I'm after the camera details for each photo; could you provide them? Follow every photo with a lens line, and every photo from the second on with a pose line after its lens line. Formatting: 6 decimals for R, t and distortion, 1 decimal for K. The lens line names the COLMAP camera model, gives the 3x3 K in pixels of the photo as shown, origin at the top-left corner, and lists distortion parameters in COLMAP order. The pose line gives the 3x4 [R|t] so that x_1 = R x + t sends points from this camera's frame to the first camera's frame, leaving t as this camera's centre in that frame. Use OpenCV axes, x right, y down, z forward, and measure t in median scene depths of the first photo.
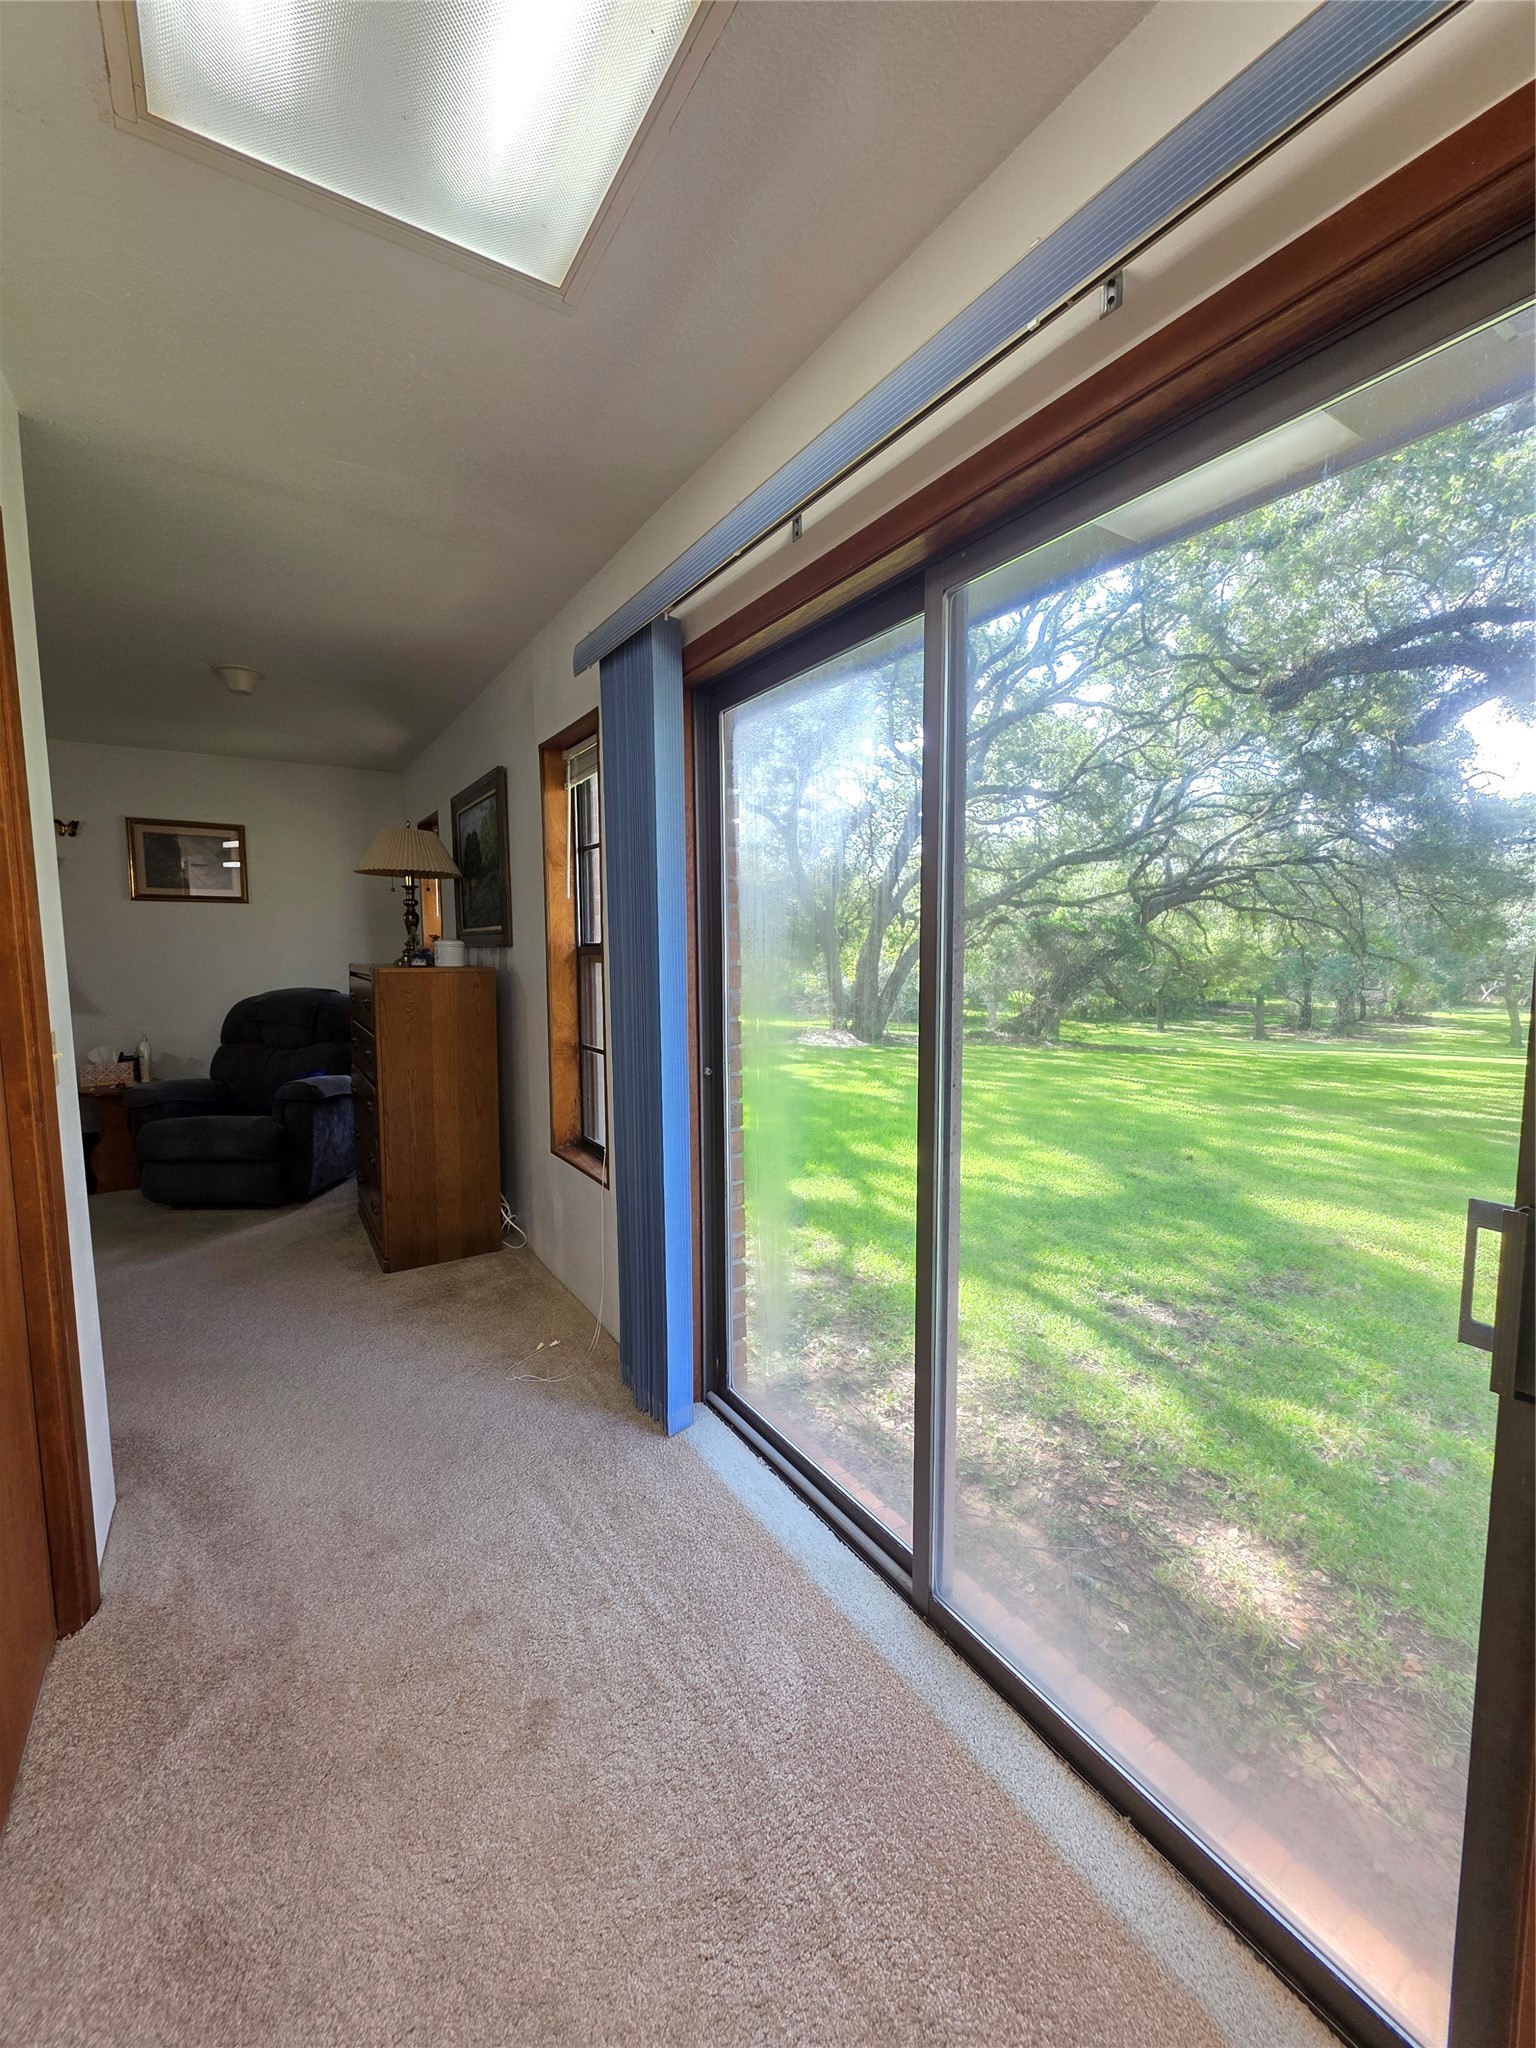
lens RADIAL K [[816.1, 0, 772.7], [0, 816.1, 1031.4], [0, 0, 1]] dist [0.000202, 0.000103]
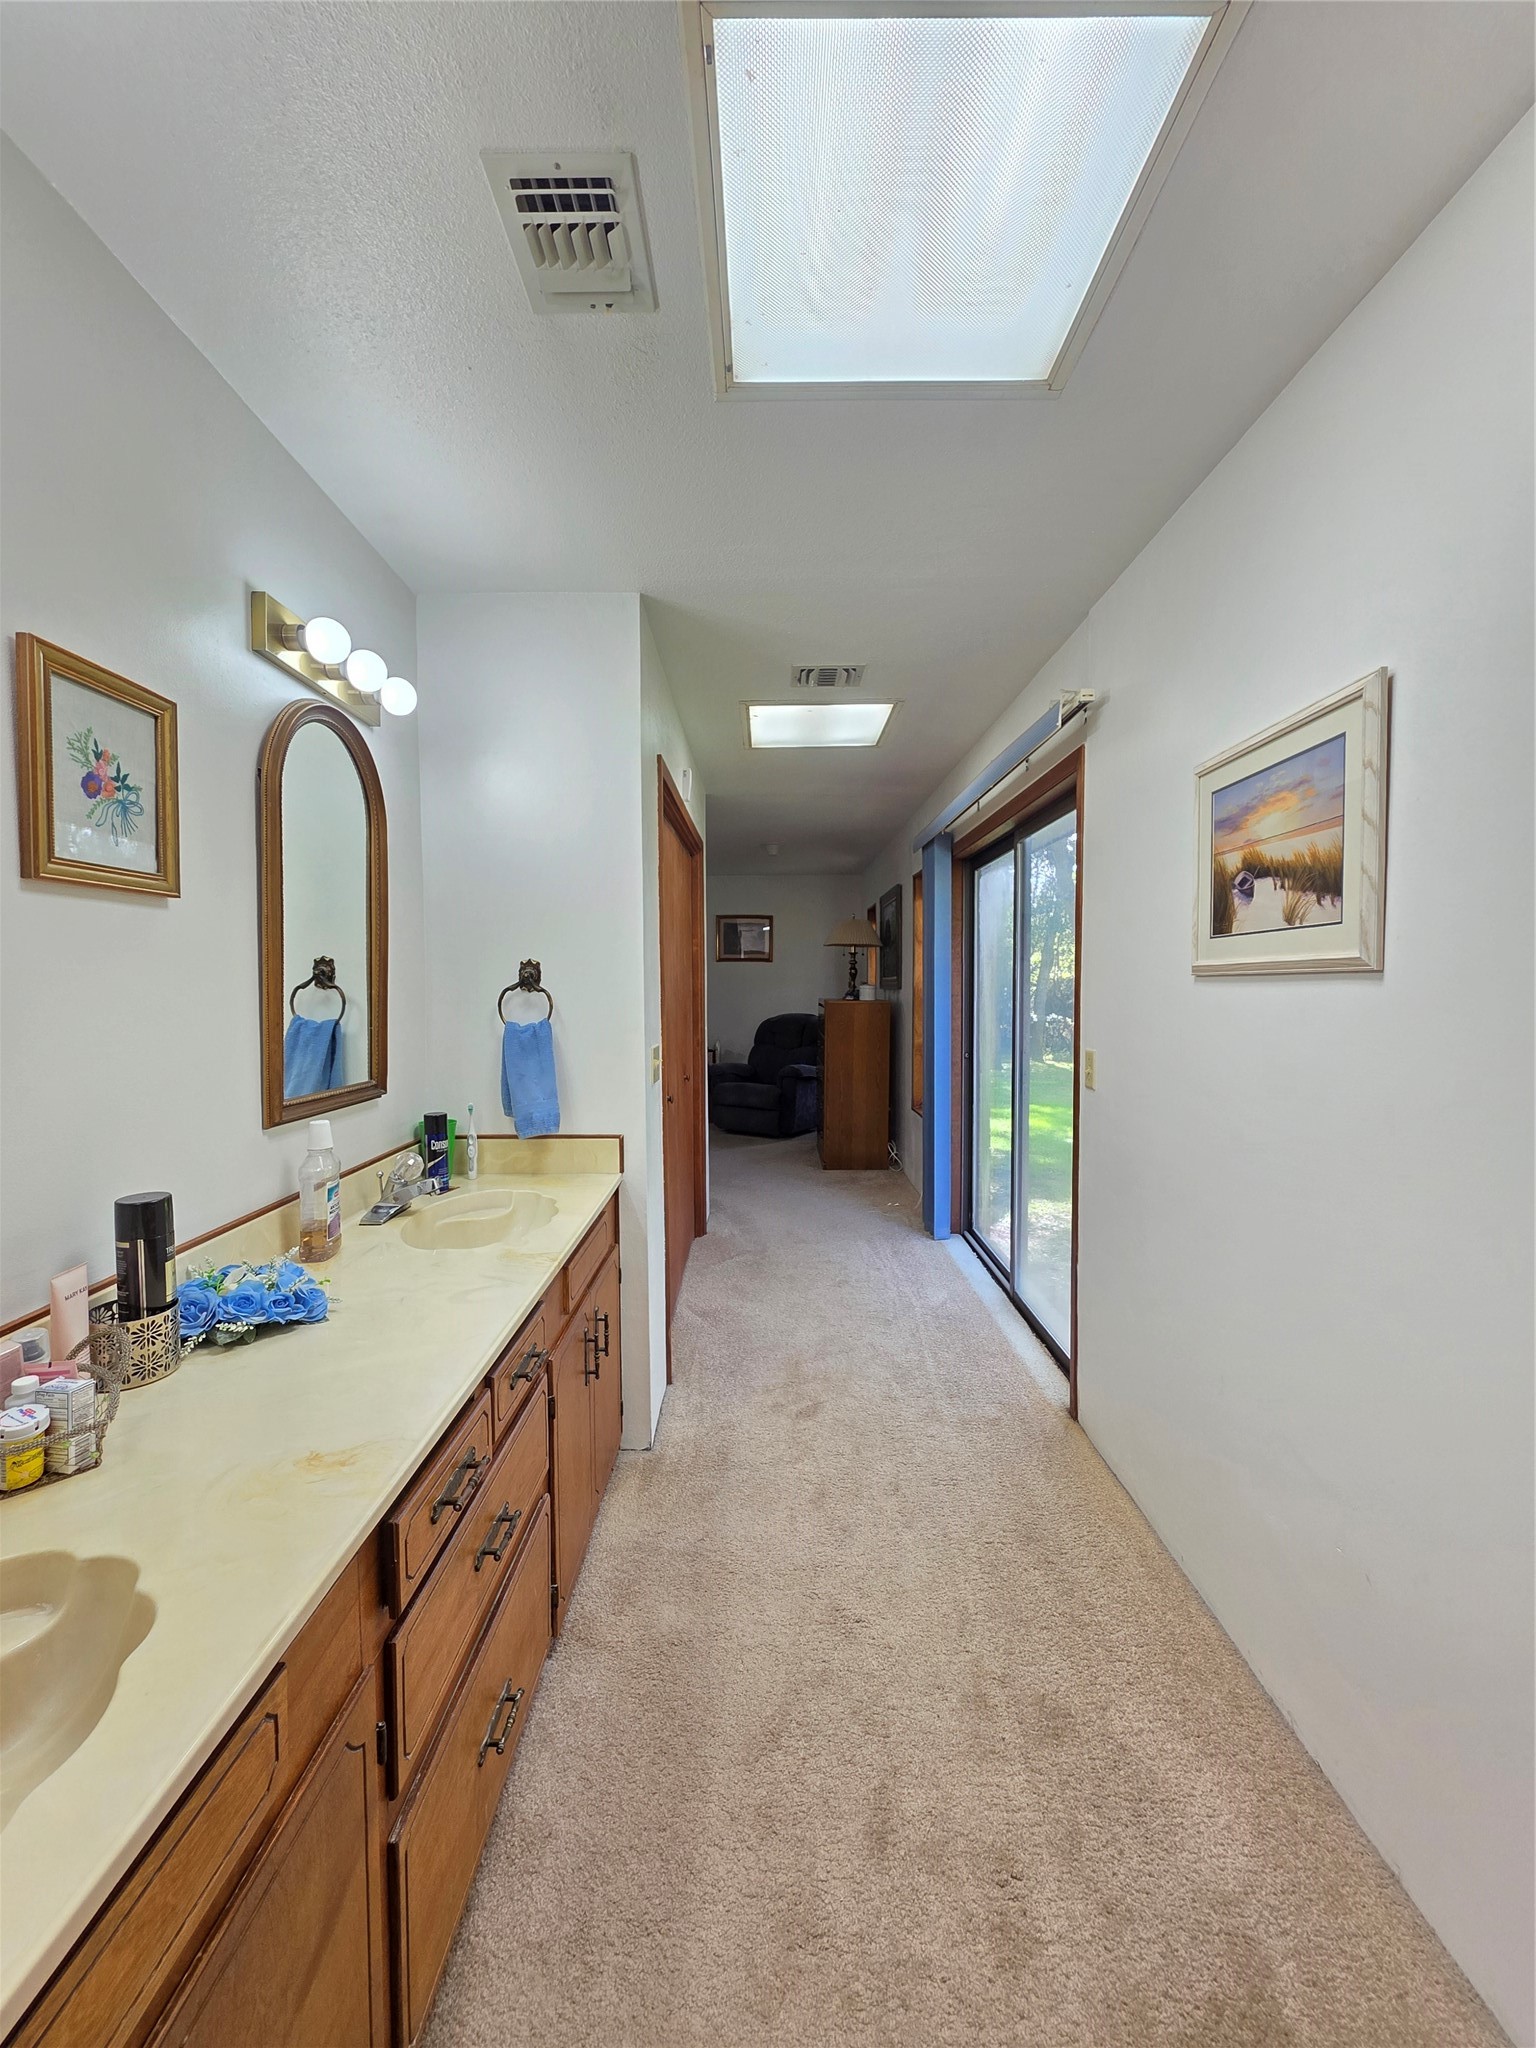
lens RADIAL K [[816.1, 0, 765.5], [0, 816.1, 1017.5], [0, 0, 1]] dist [0.000202, 0.000103]
pose [[0.834927, 0.017347, -0.550087, 0.370662], [-0.052444, 0.997463, -0.048145, 0.049840], [0.547856, 0.069046, 0.833718, -0.546734]]
